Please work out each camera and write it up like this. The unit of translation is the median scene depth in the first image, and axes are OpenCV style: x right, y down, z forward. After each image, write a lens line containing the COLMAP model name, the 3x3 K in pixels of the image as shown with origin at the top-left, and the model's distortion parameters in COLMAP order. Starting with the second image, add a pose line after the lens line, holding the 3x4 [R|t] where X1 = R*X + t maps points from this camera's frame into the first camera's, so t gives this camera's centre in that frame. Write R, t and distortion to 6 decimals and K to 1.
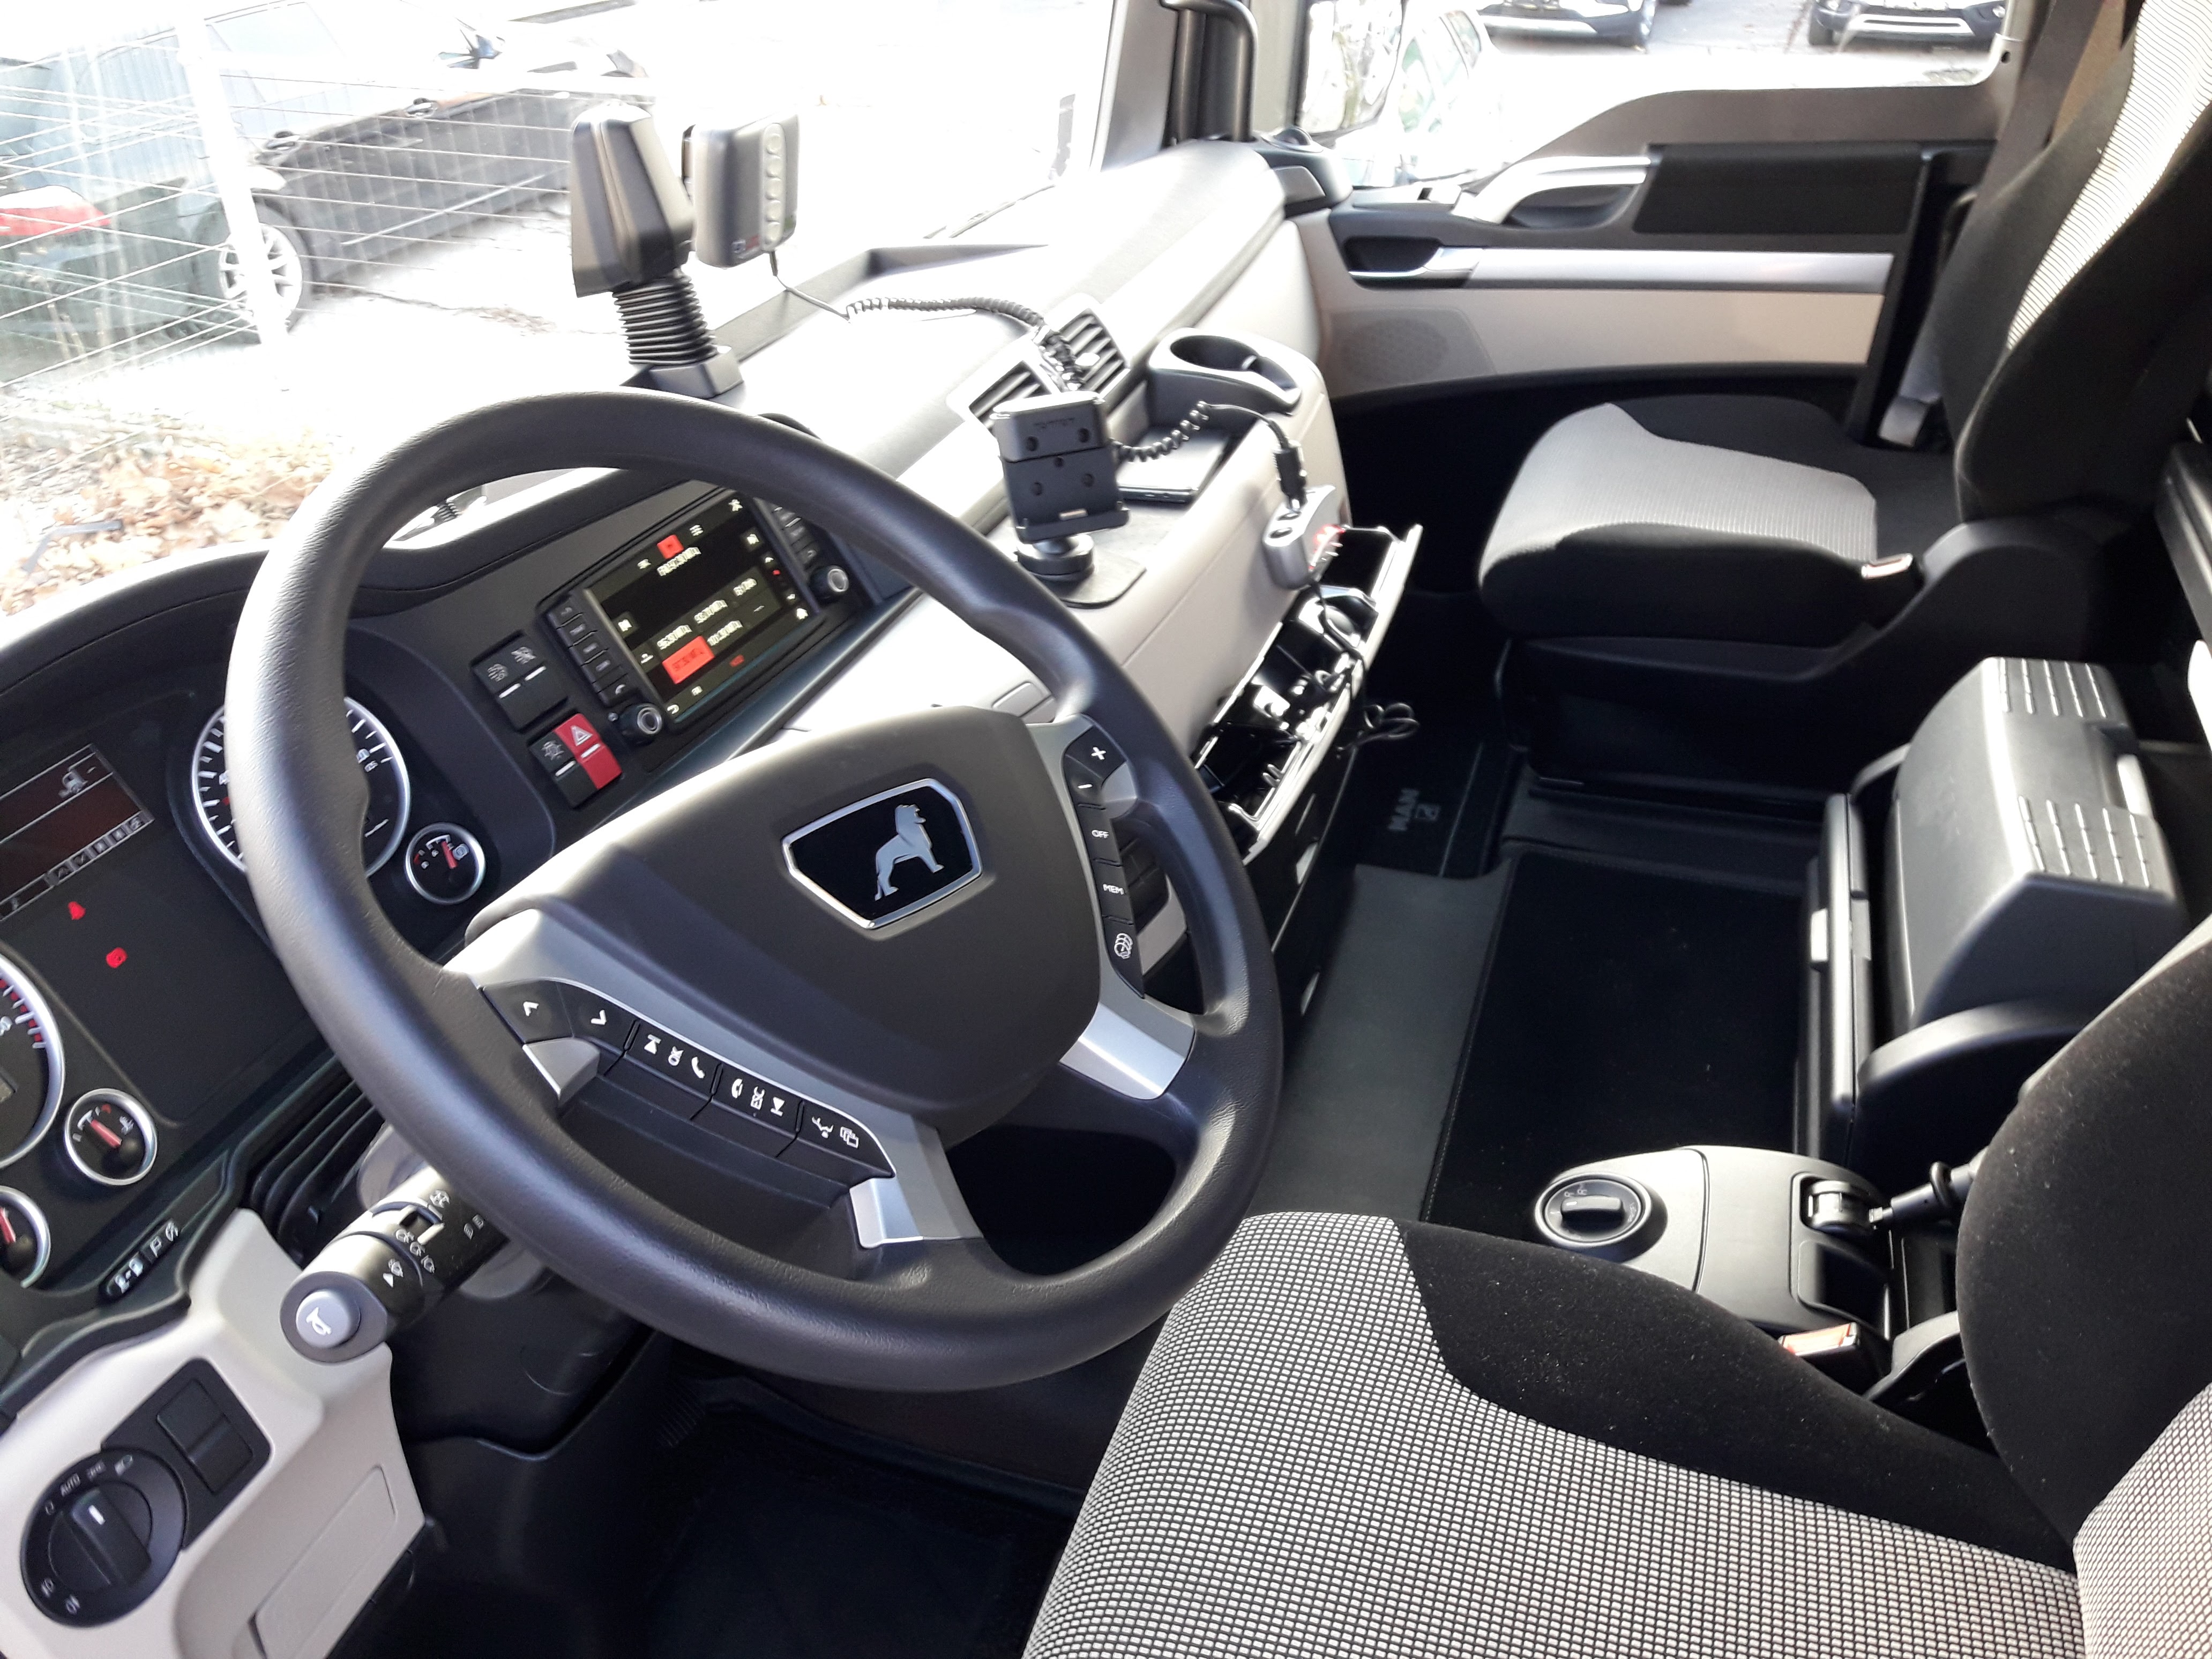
lens RADIAL K [[1918.0, 0, 1106.0], [0, 1918.0, 829.5], [0, 0, 1]] dist [-0.007890, -0.006204]
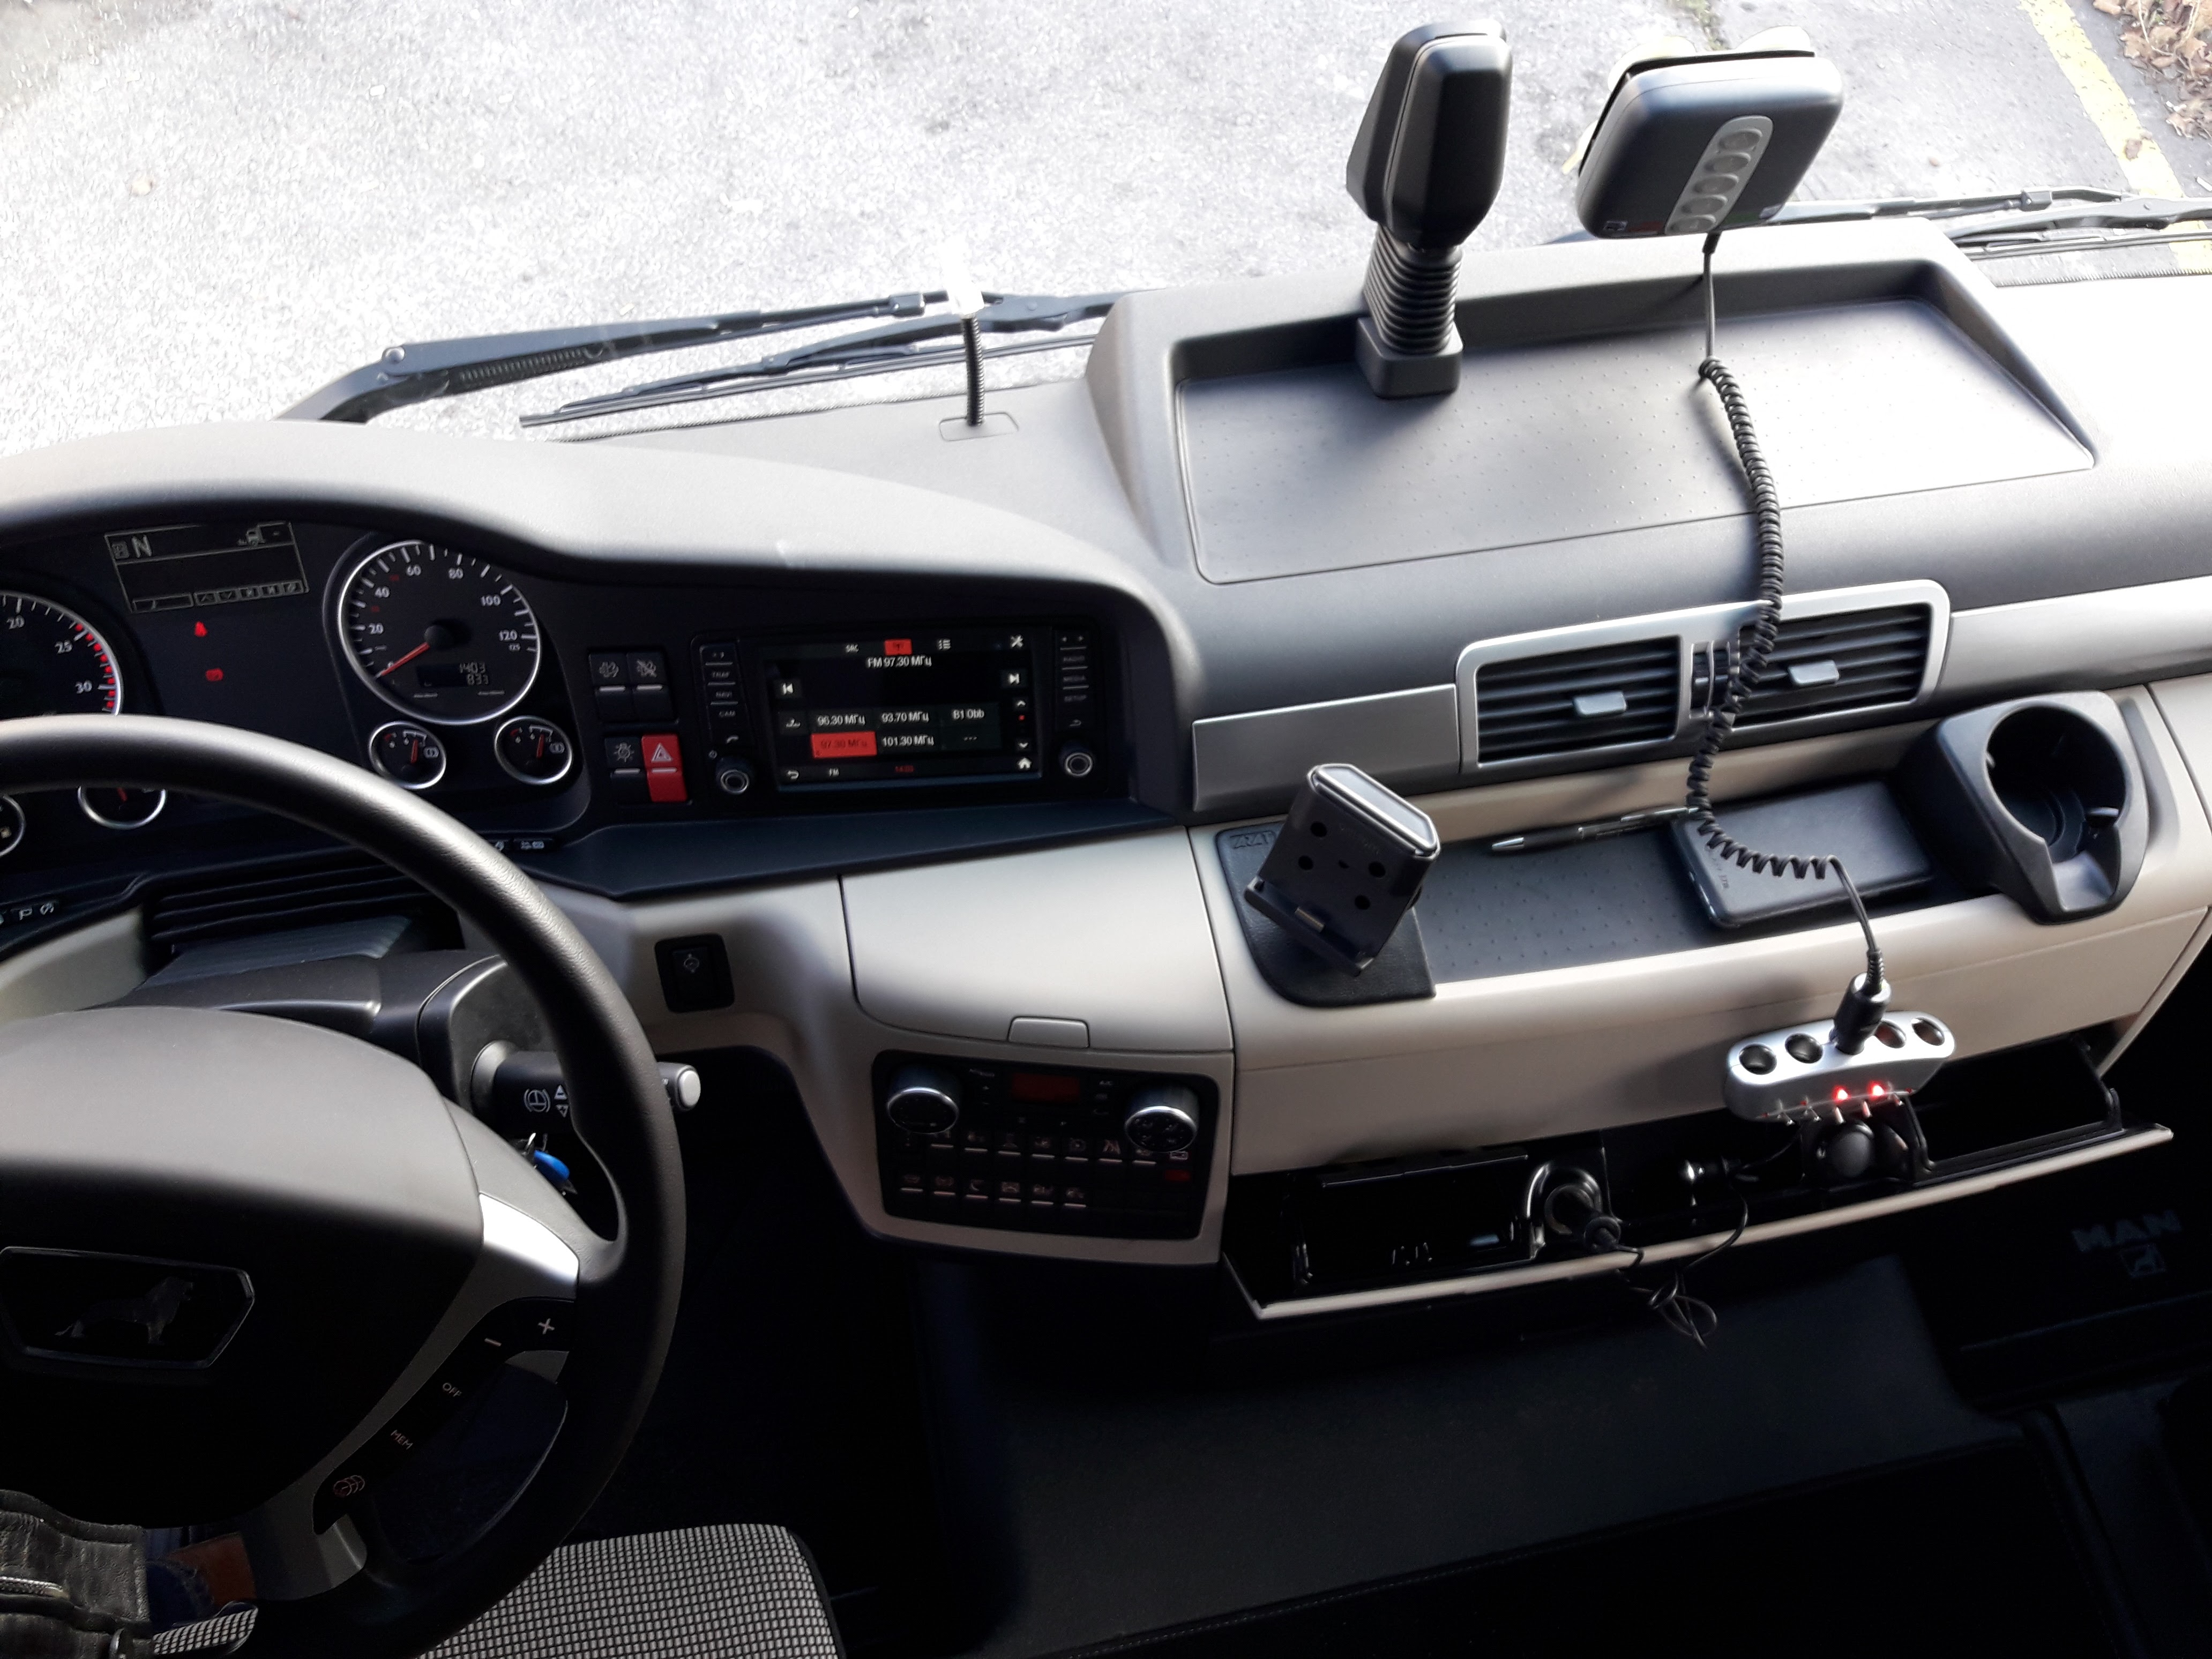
lens RADIAL K [[1918.0, 0, 1106.0], [0, 1918.0, 829.5], [0, 0, 1]] dist [-0.007890, -0.006204]
pose [[0.505069, 0.784190, -0.360487, 0.228141], [-0.505258, 0.607273, 0.613134, -0.724092], [0.699728, -0.127536, 0.702933, 0.422322]]
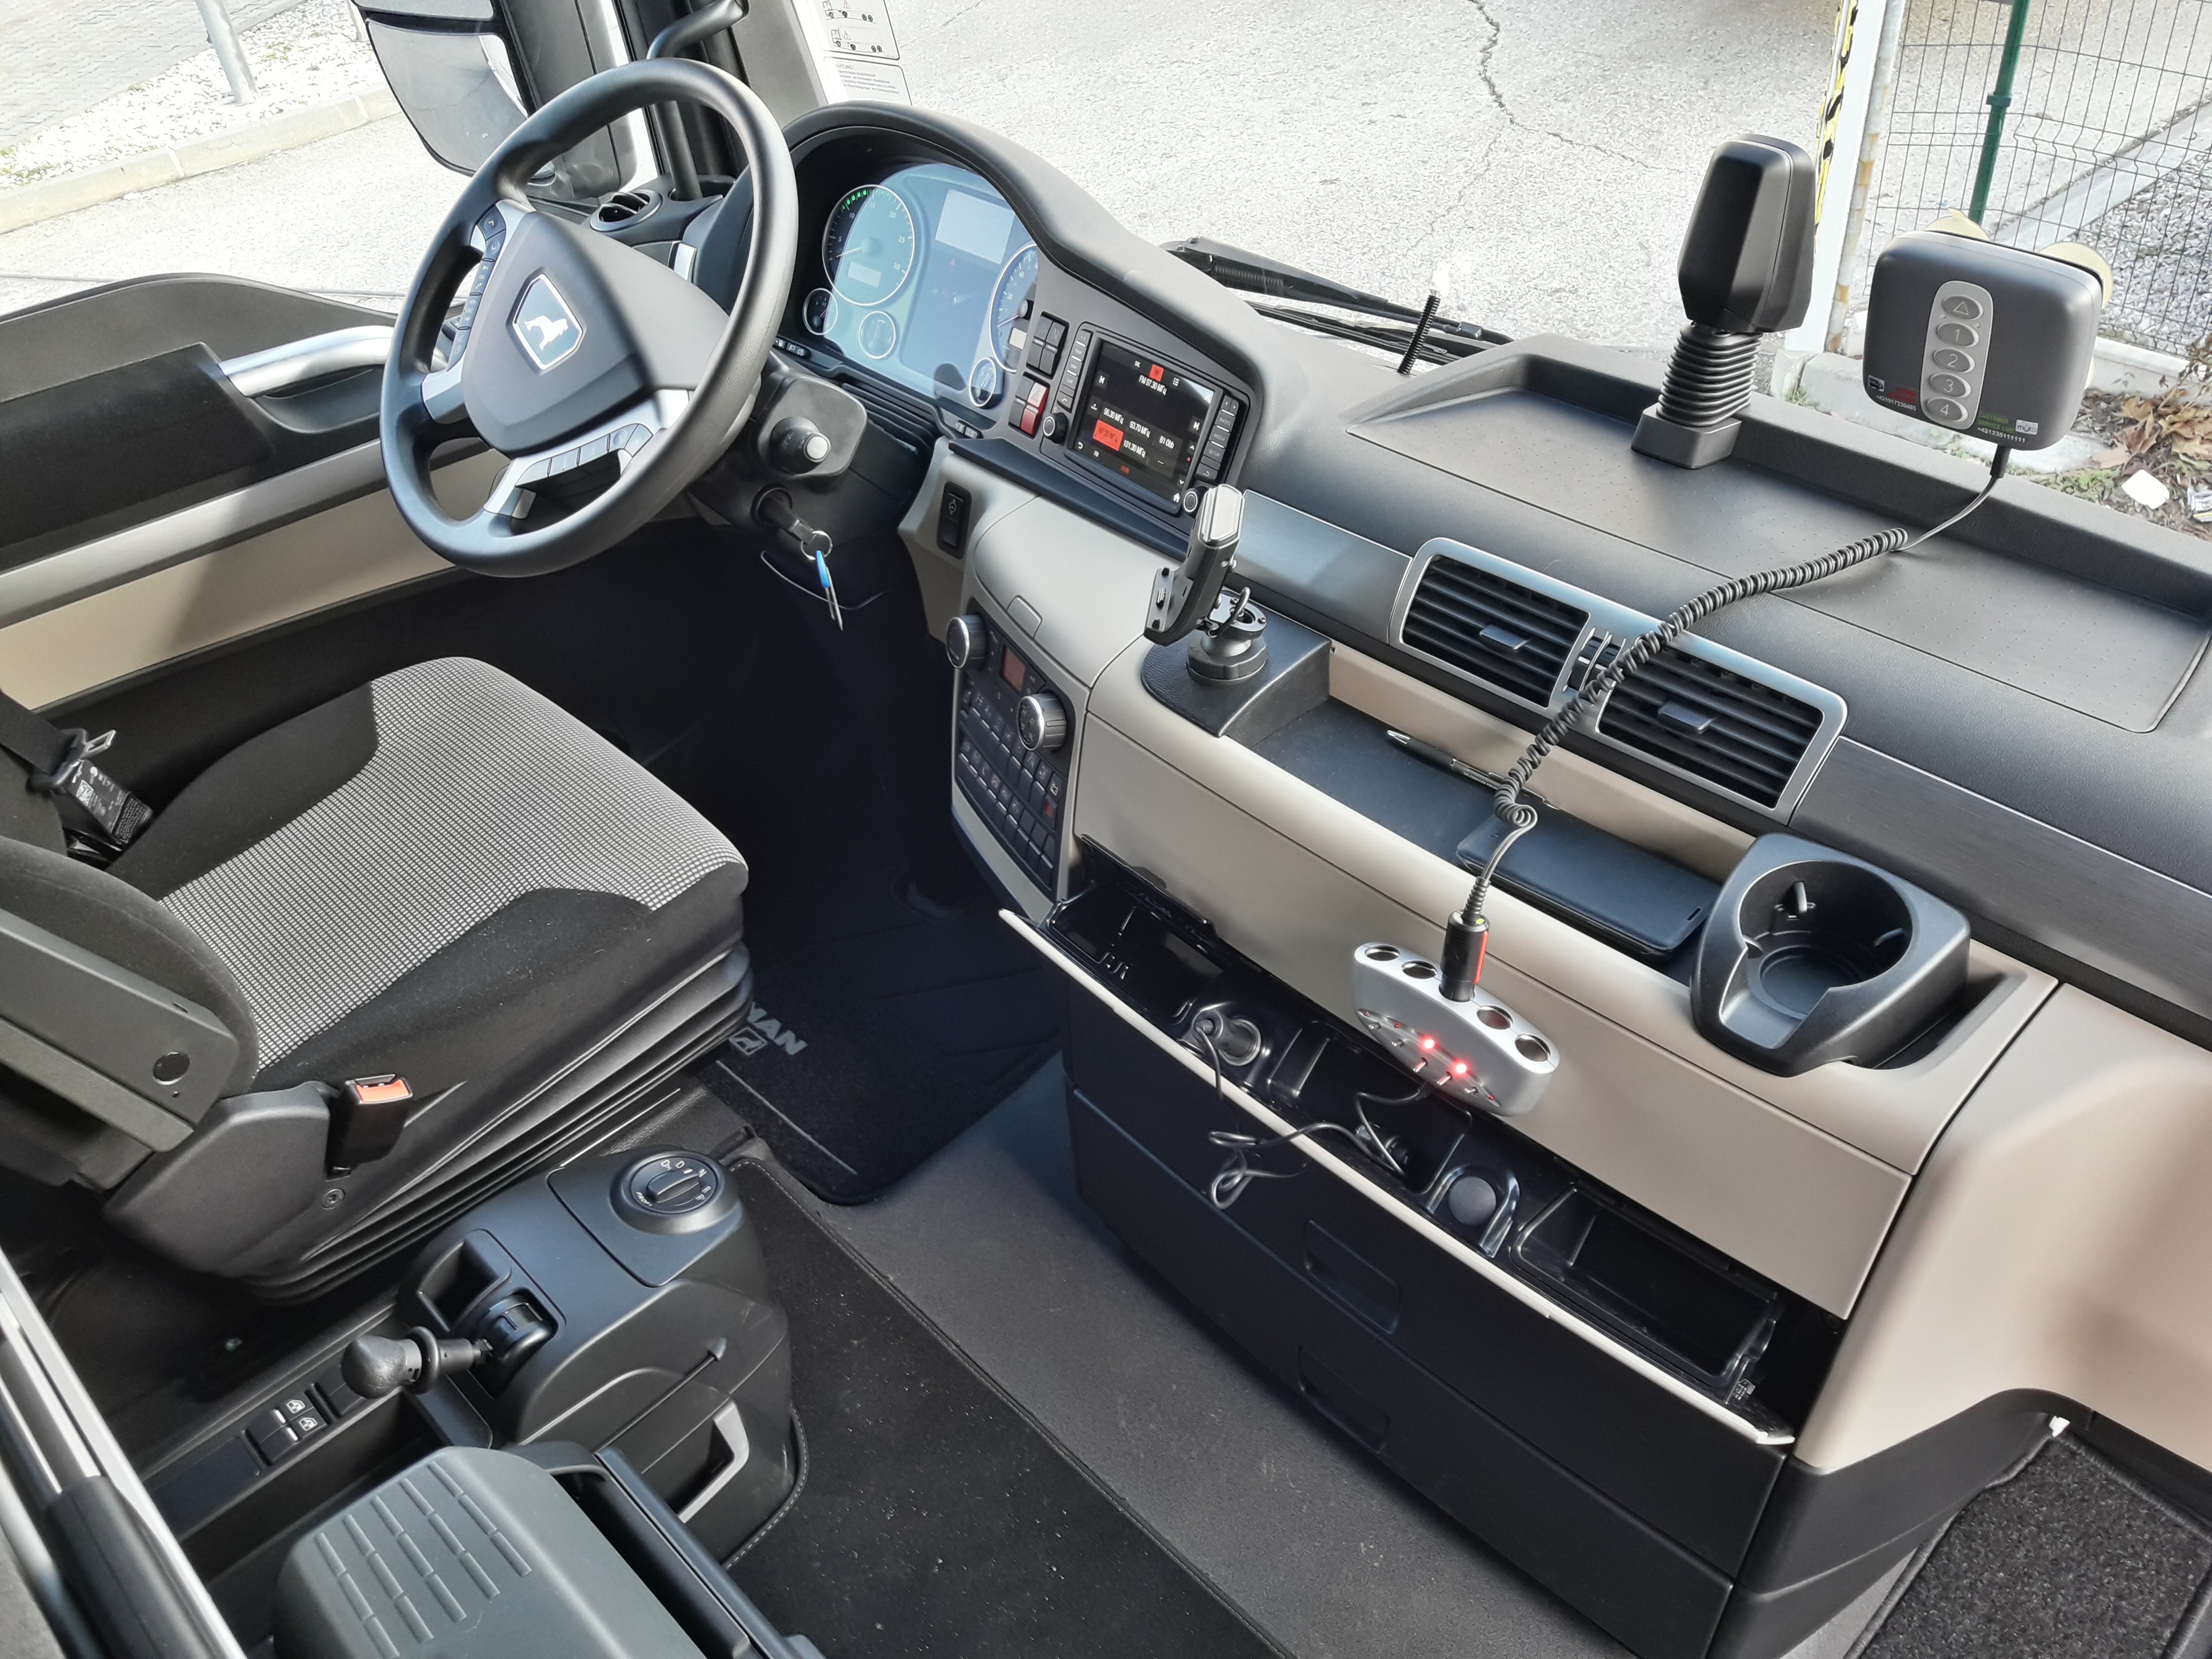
lens RADIAL K [[1827.9, 0, 1103.7], [0, 1827.9, 871.0], [0, 0, 1]] dist [0.183802, -0.319699]
pose [[-0.461855, 0.628695, -0.625646, 0.817522], [-0.363401, 0.509331, 0.780078, -0.972702], [0.809092, 0.587643, -0.006769, 1.207600]]
